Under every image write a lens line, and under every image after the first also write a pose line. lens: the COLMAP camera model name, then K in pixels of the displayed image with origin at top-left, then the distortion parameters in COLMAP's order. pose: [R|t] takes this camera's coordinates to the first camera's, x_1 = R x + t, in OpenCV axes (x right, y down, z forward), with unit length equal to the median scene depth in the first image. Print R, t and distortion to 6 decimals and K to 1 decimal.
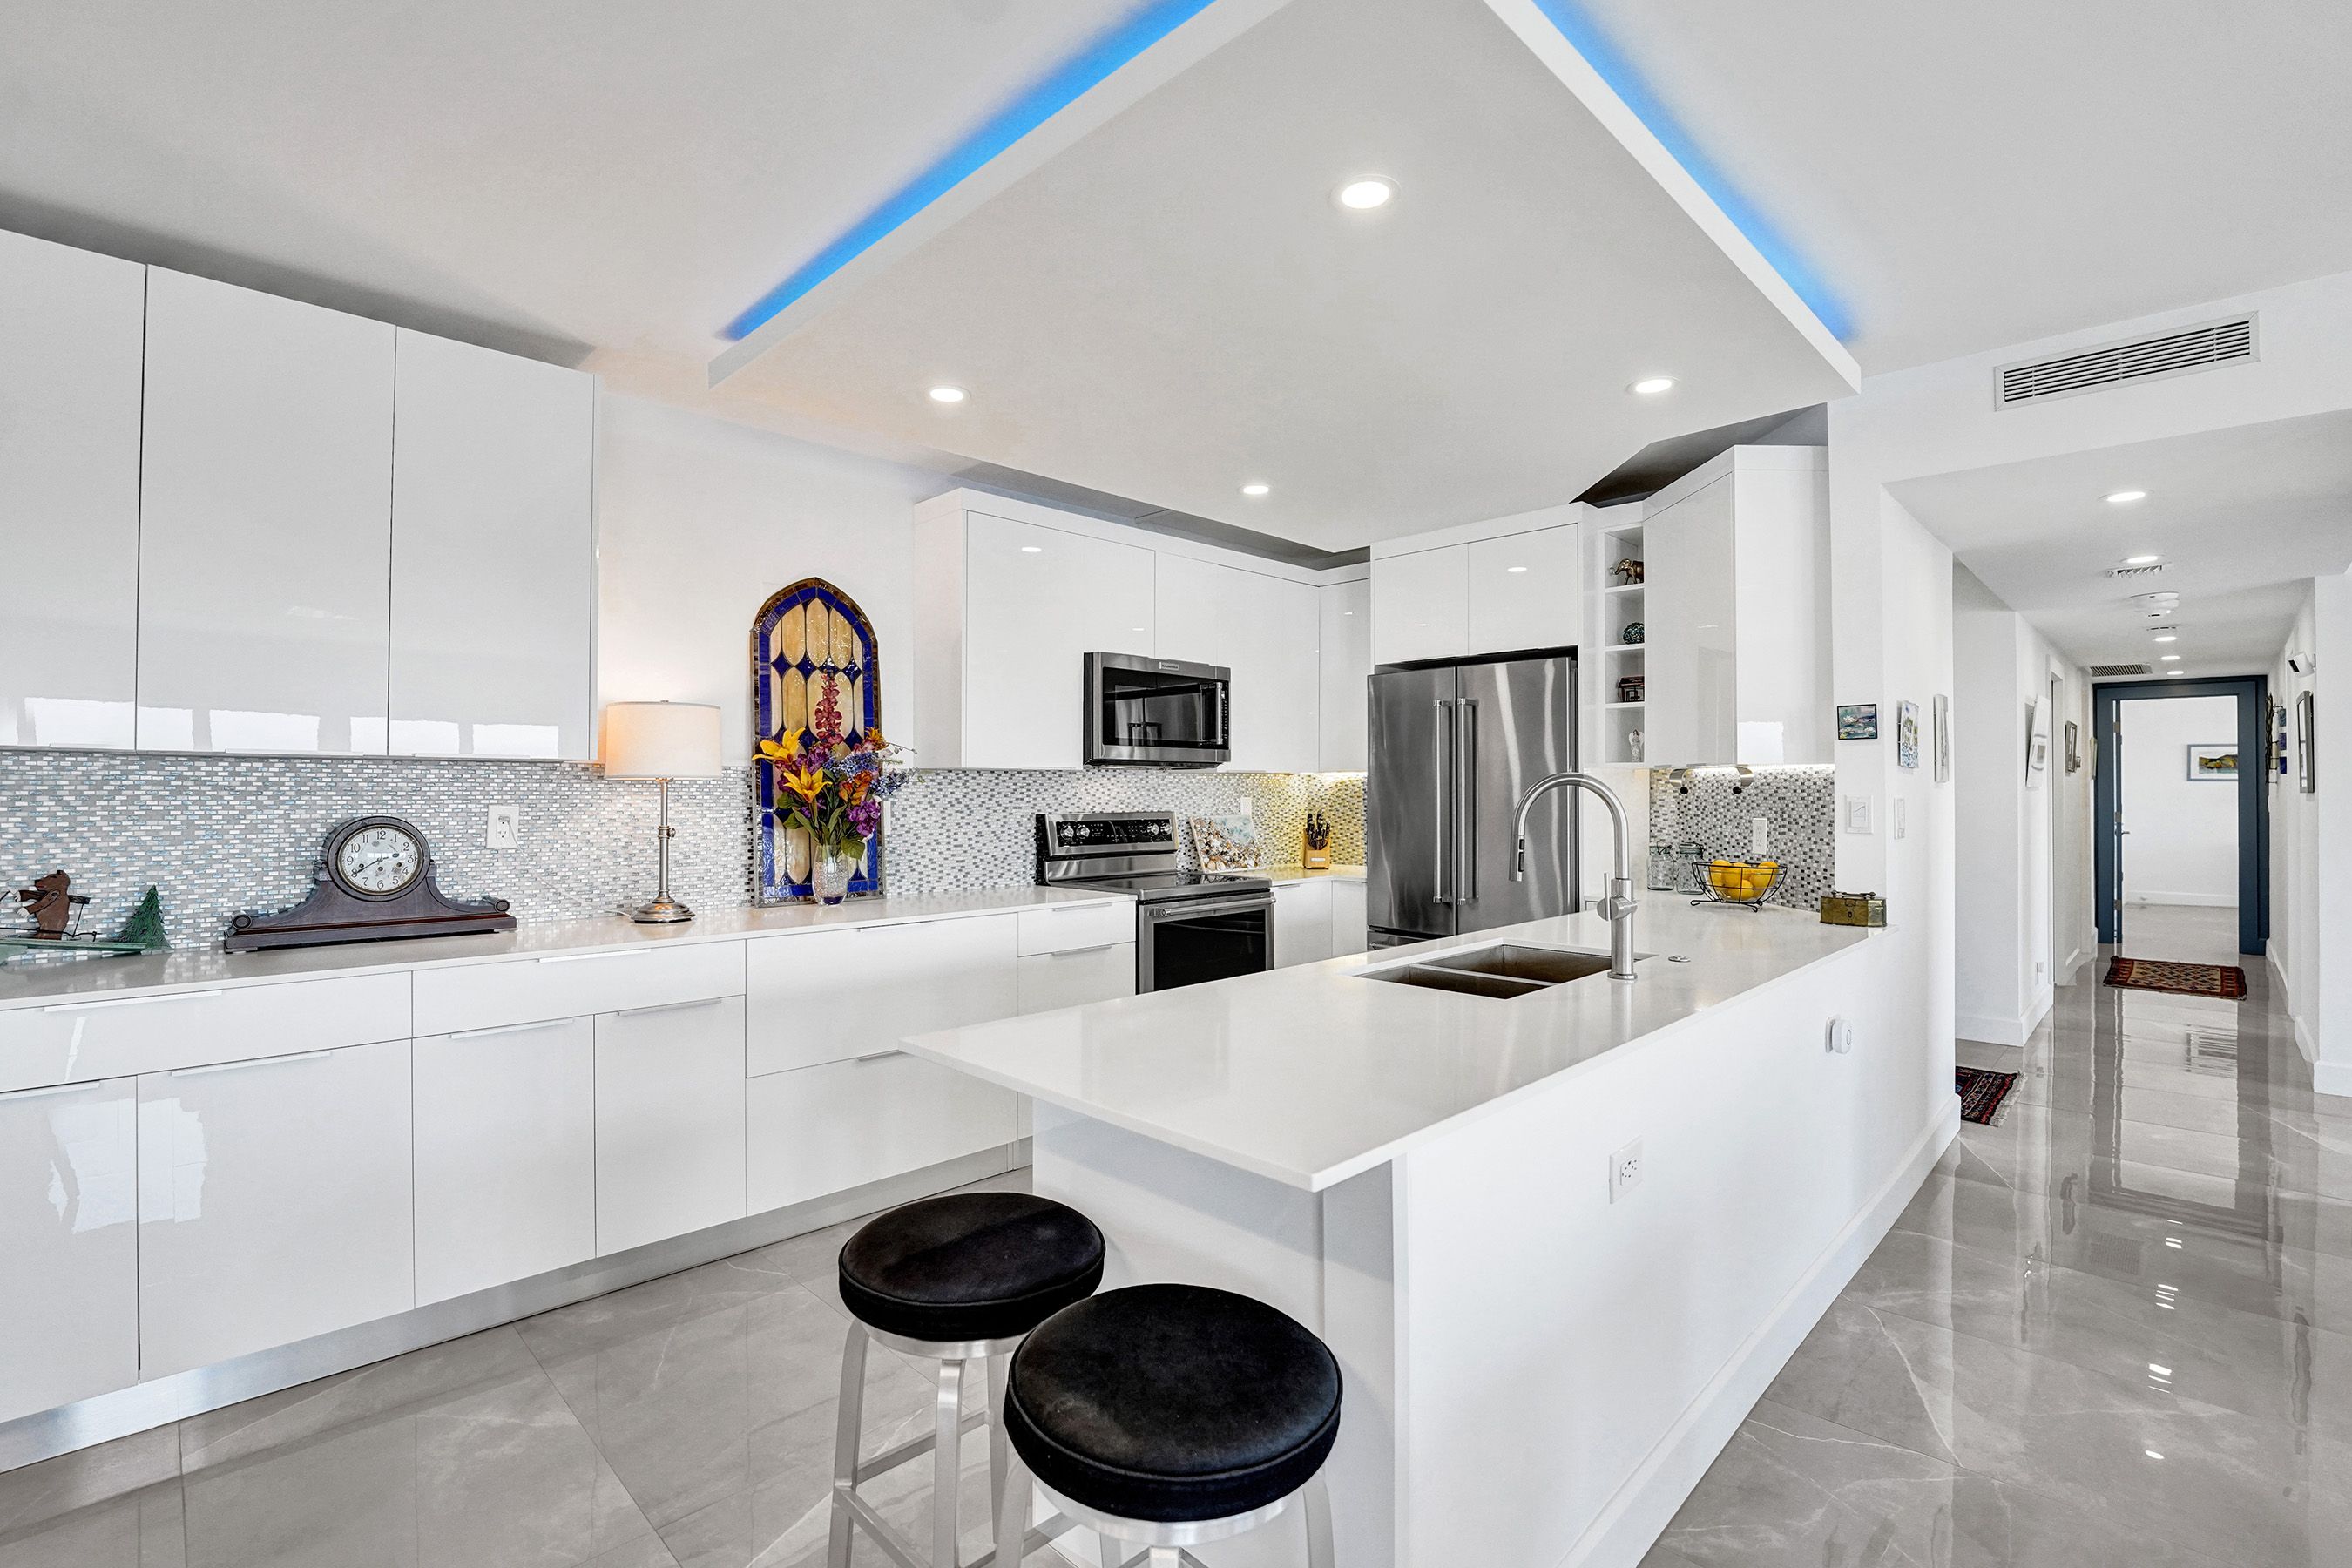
lens RADIAL K [[1026.3, 0, 1162.9], [0, 1026.3, 784.9], [0, 0, 1]] dist [-0.026406, 0.000563]
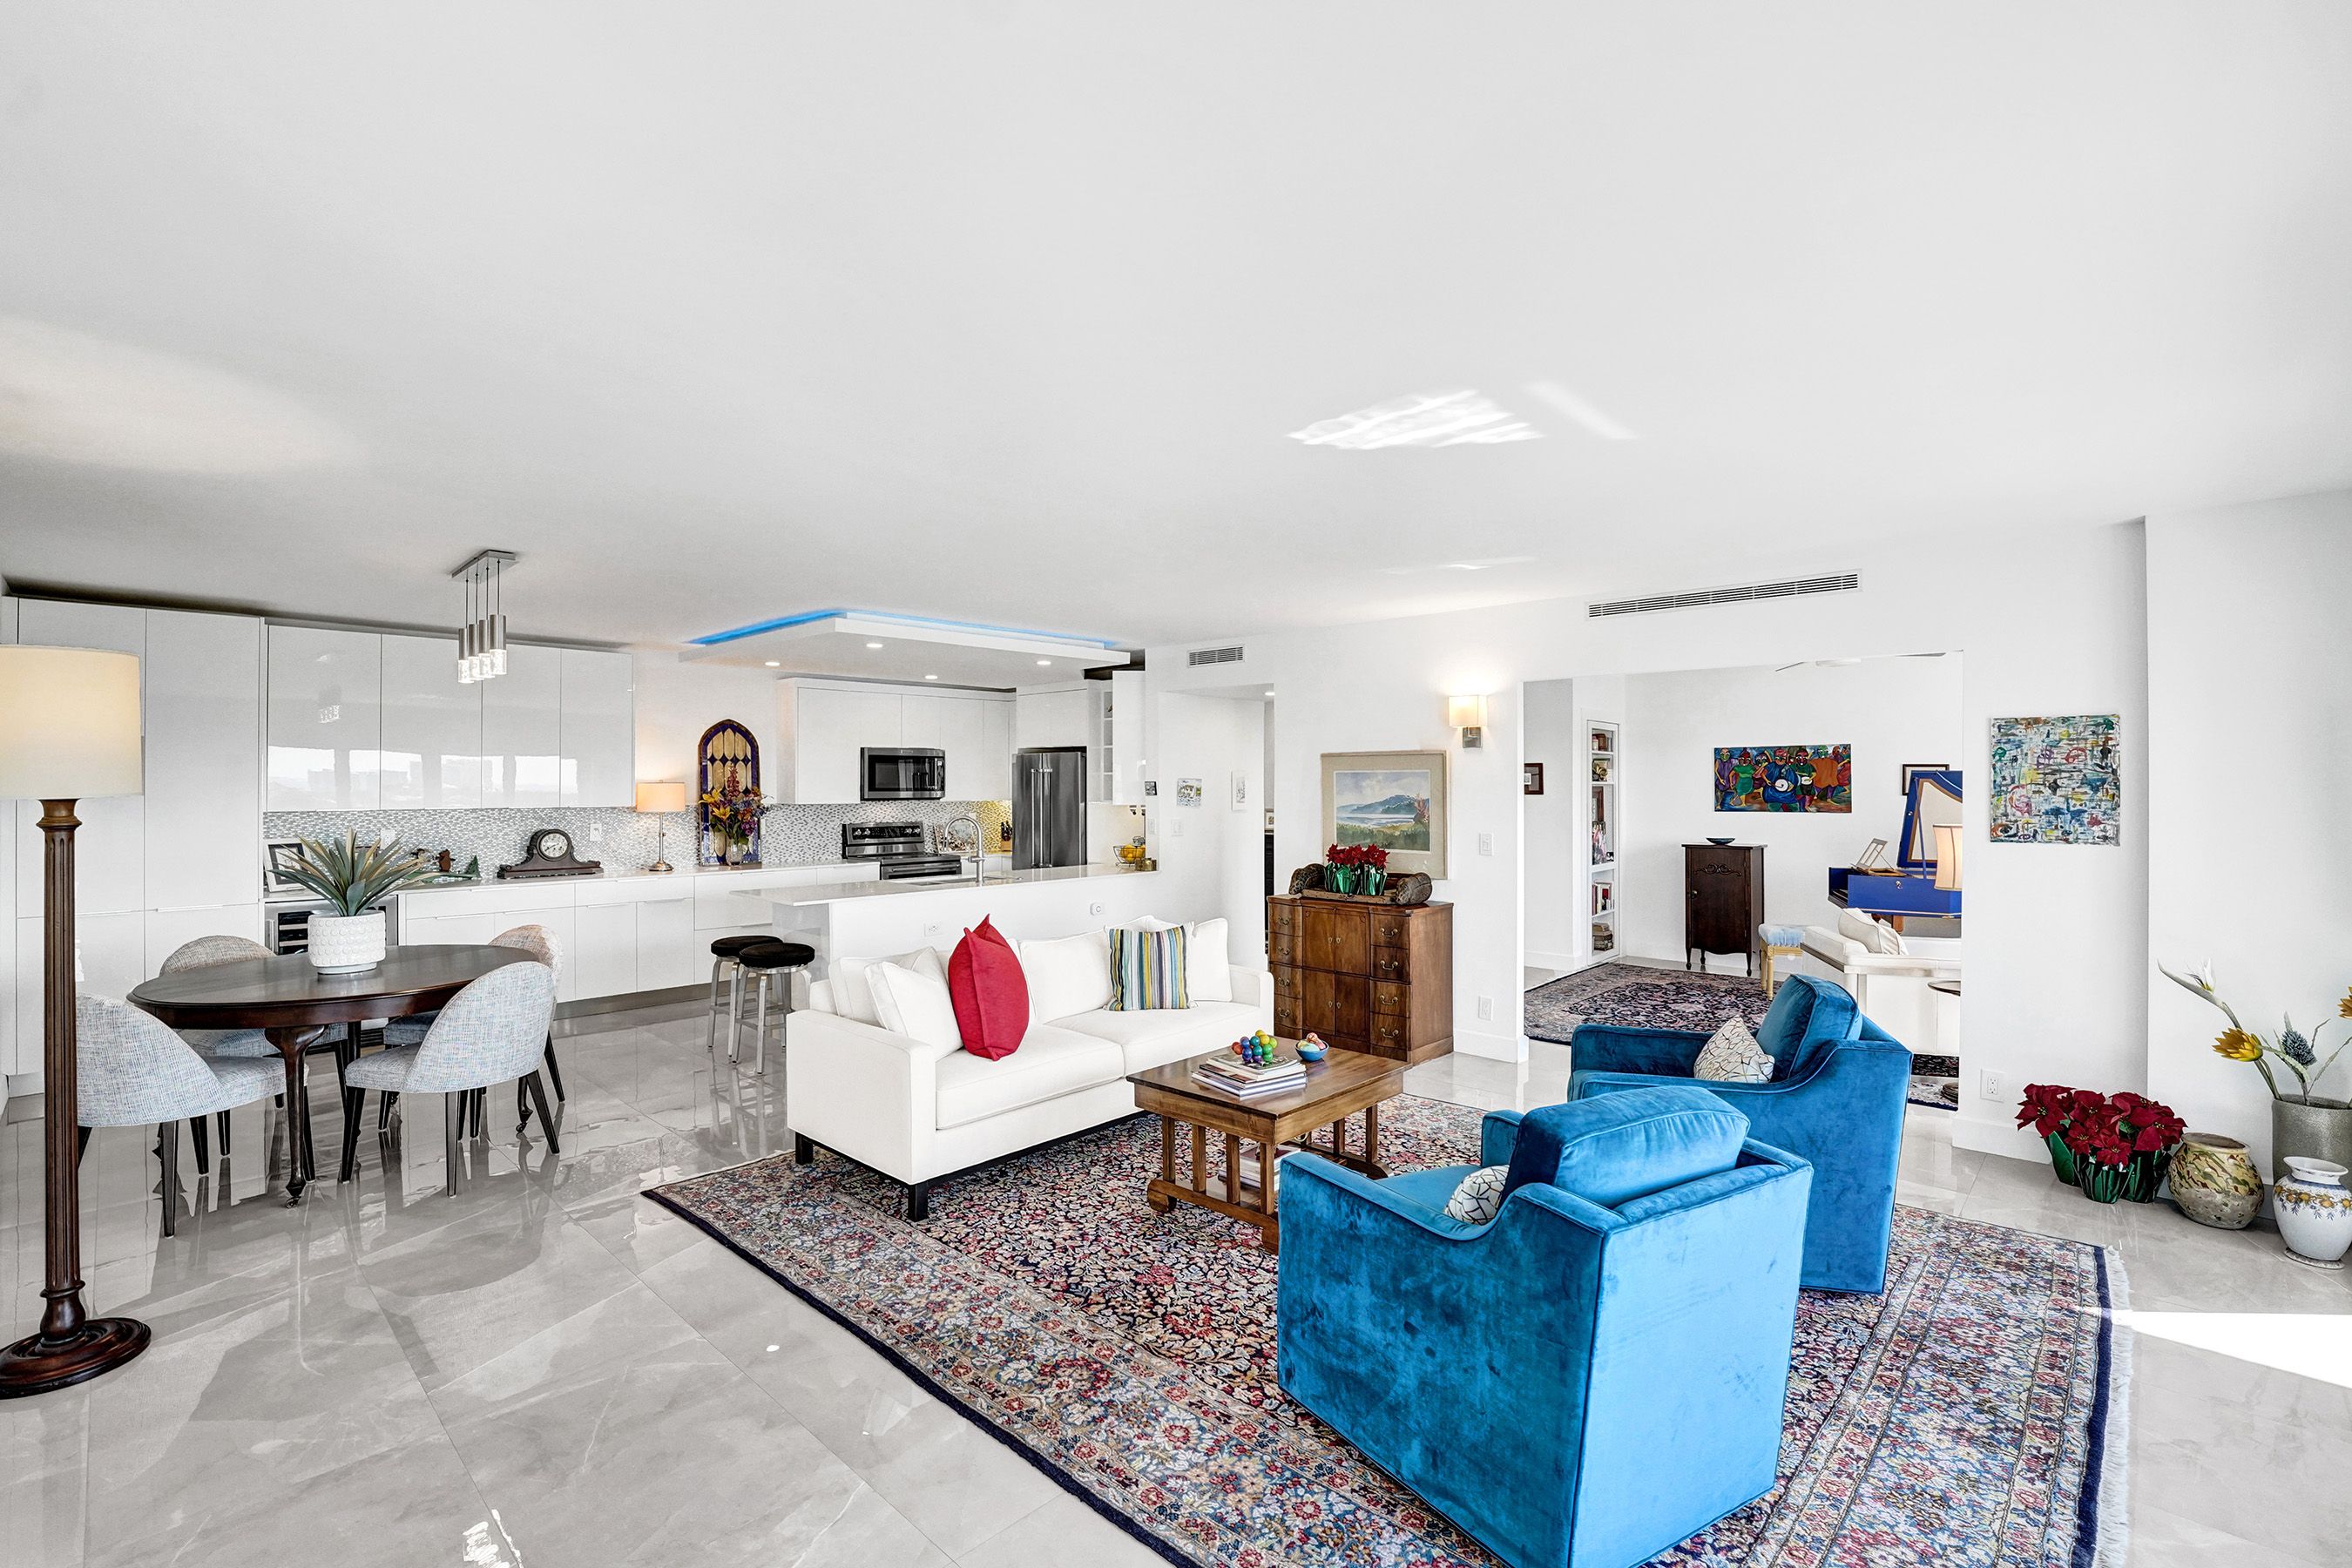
lens RADIAL K [[1053.4, 0, 1180.7], [0, 1053.4, 770.1], [0, 0, 1]] dist [-0.020842, 0.000303]
pose [[0.999660, -0.001142, 0.026033, 0.560223], [0.001288, 0.999983, -0.005623, -0.074467], [-0.026026, 0.005655, 0.999645, -1.253435]]
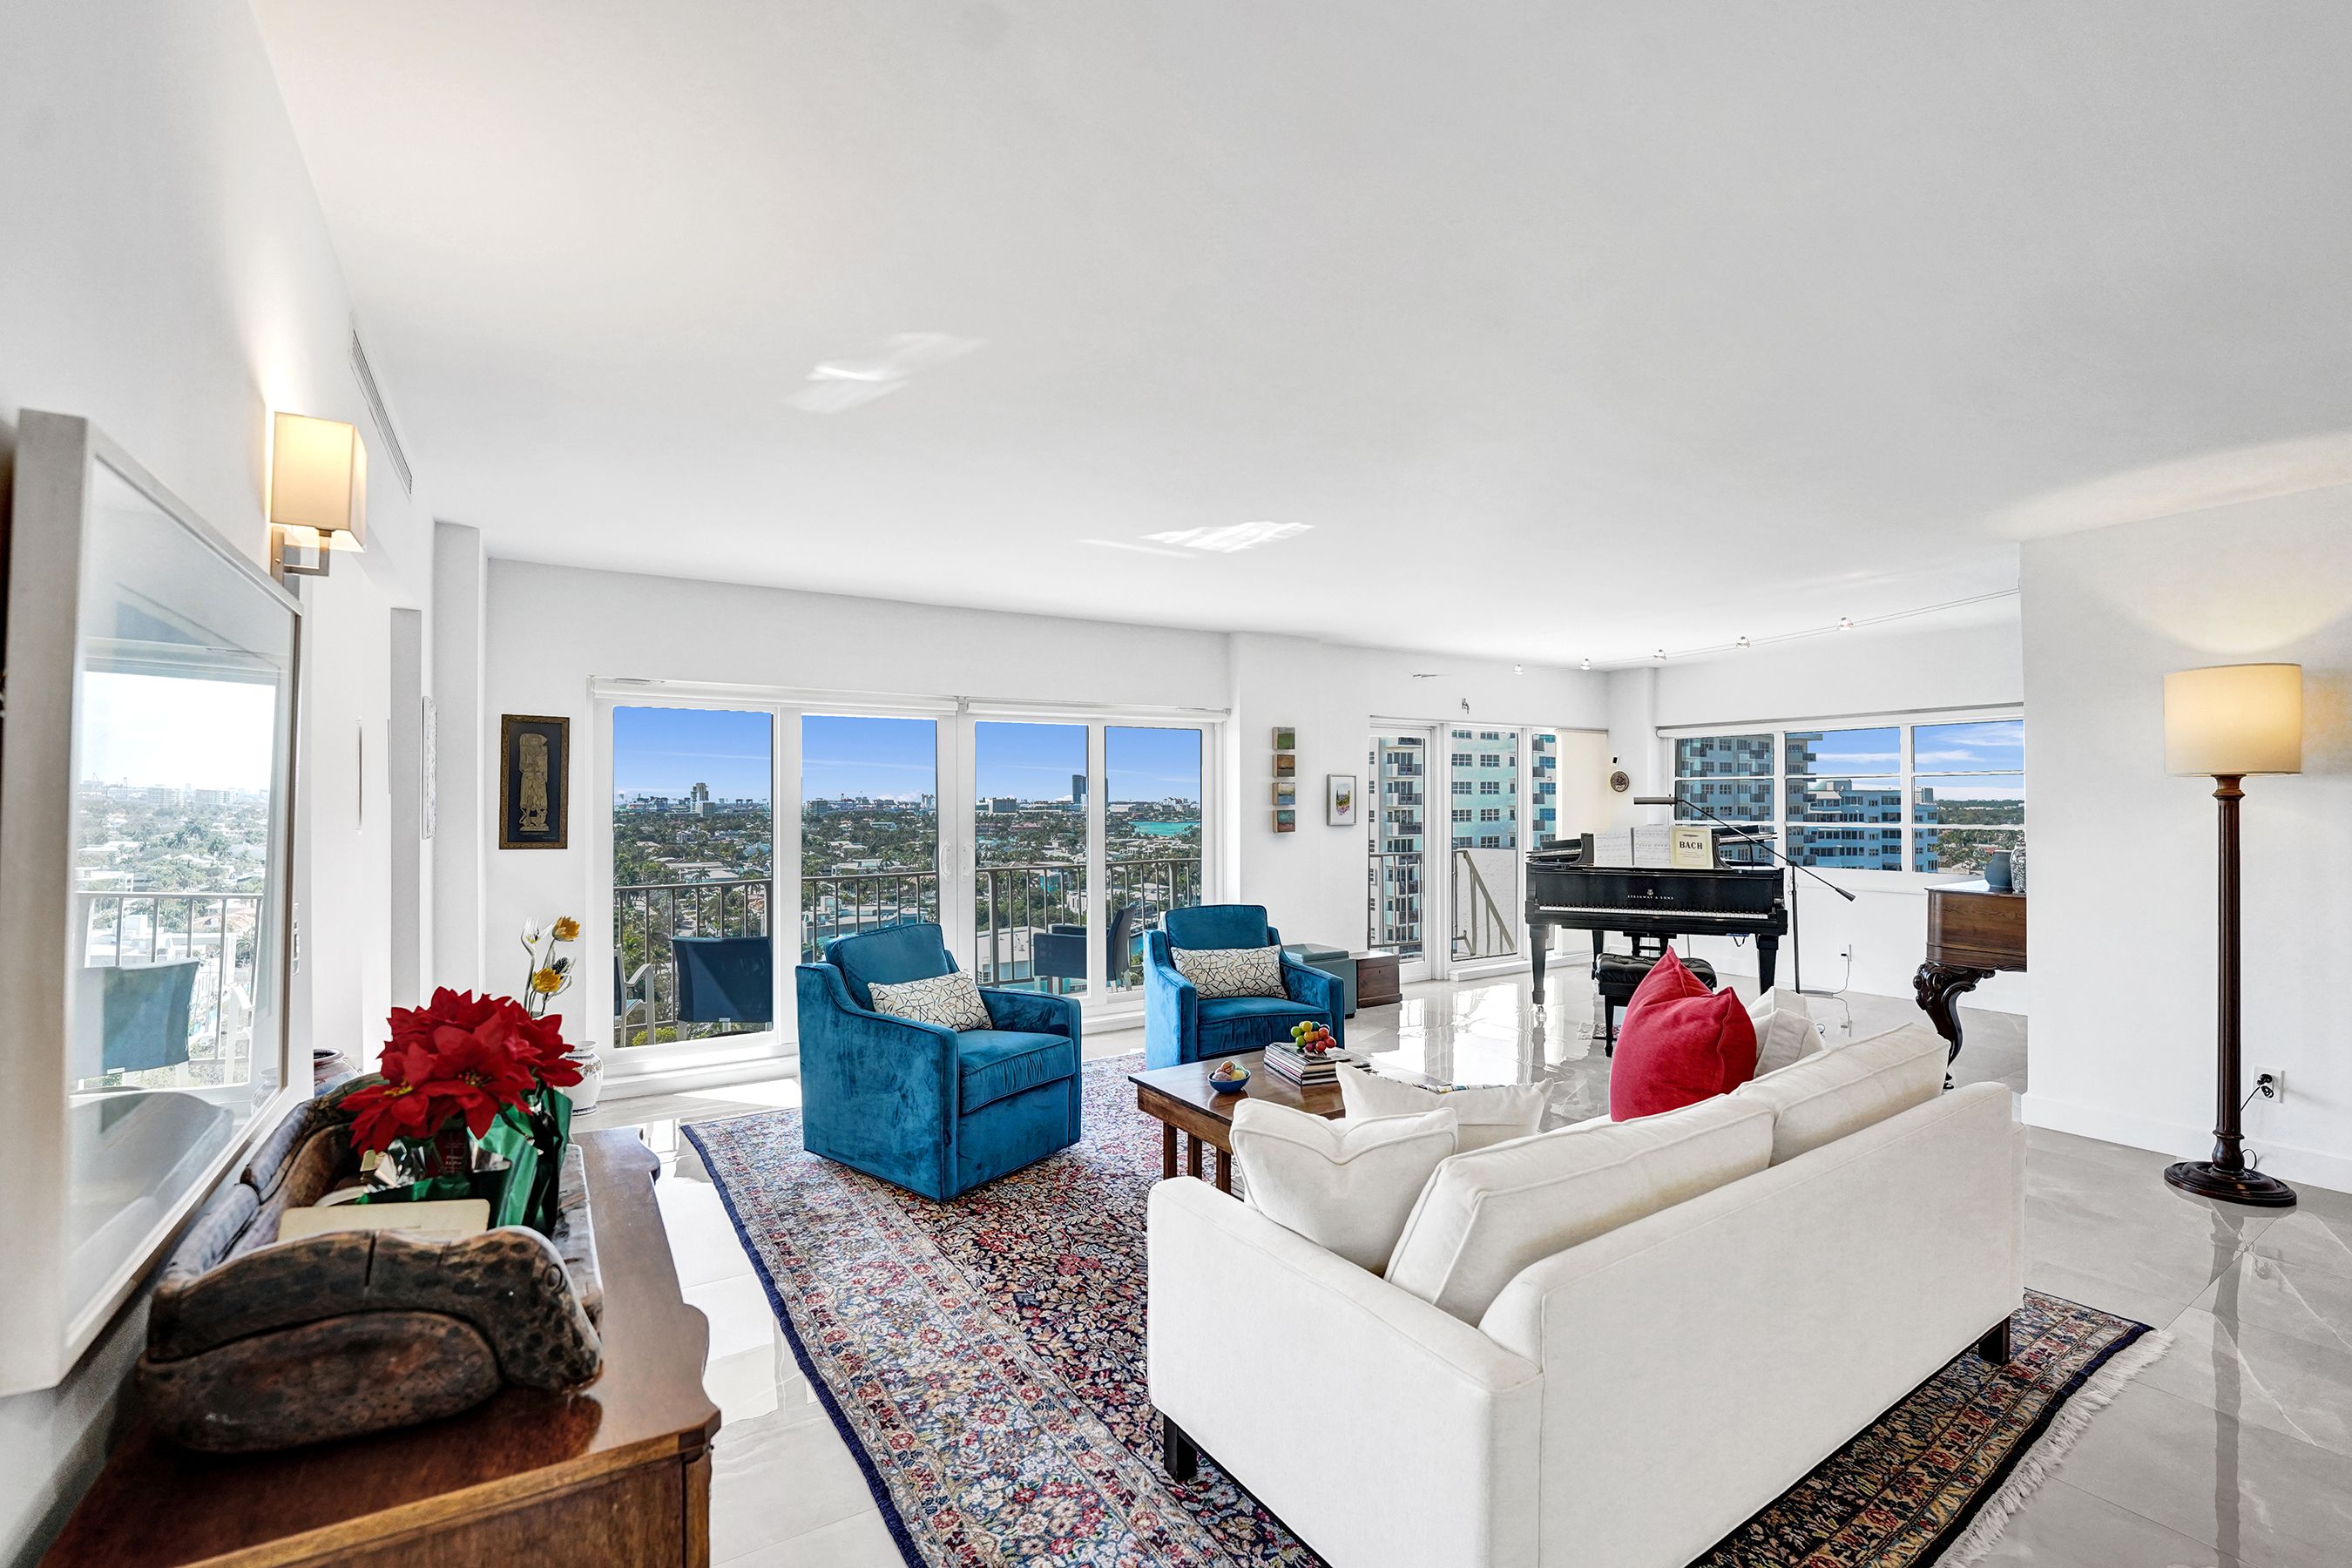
lens RADIAL K [[993.9, 0, 1176.0], [0, 993.9, 784.0], [0, 0, 1]] dist [-0.024121, 0.000676]
pose [[-0.978303, 0.004089, 0.207139, 0.590325], [0.001621, 0.999926, -0.012084, -0.040695], [-0.207173, -0.011486, -0.978237, 0.686160]]
